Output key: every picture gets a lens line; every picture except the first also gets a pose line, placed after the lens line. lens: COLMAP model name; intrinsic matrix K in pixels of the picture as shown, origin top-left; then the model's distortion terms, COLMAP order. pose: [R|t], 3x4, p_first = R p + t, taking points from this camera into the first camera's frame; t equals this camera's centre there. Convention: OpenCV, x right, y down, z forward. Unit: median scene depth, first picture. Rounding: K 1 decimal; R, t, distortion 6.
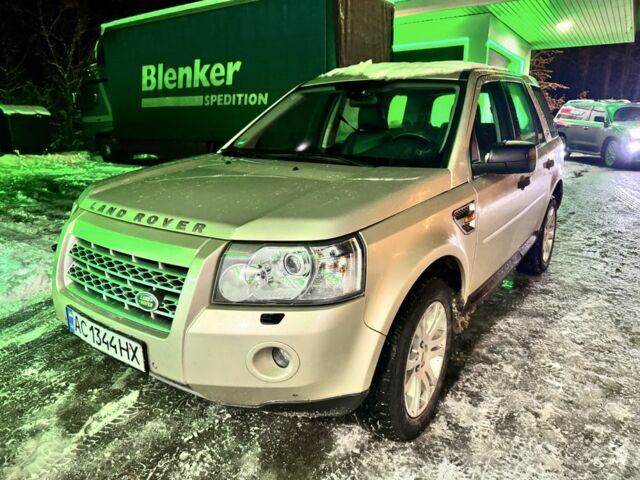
lens RADIAL K [[454.2, 0, 326.3], [0, 454.2, 238.6], [0, 0, 1]] dist [0.033691, -0.035224]
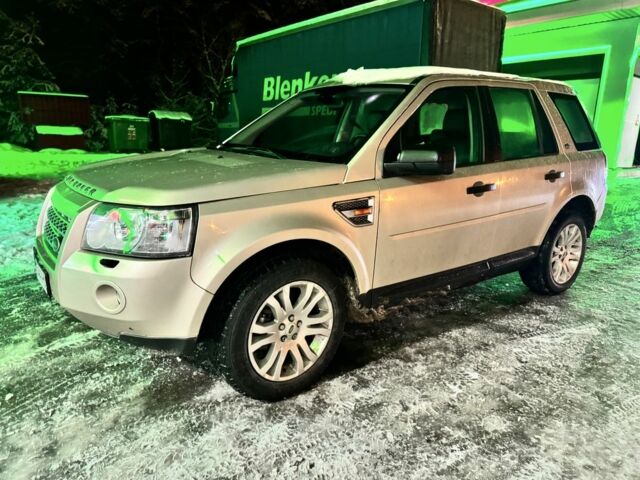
lens RADIAL K [[454.2, 0, 325.9], [0, 454.2, 241.1], [0, 0, 1]] dist [0.033691, -0.035224]
pose [[0.952092, 0.099531, -0.289162, 0.374921], [-0.105476, 0.994409, -0.005012, 0.025827], [0.287047, 0.035272, 0.957267, -0.026220]]
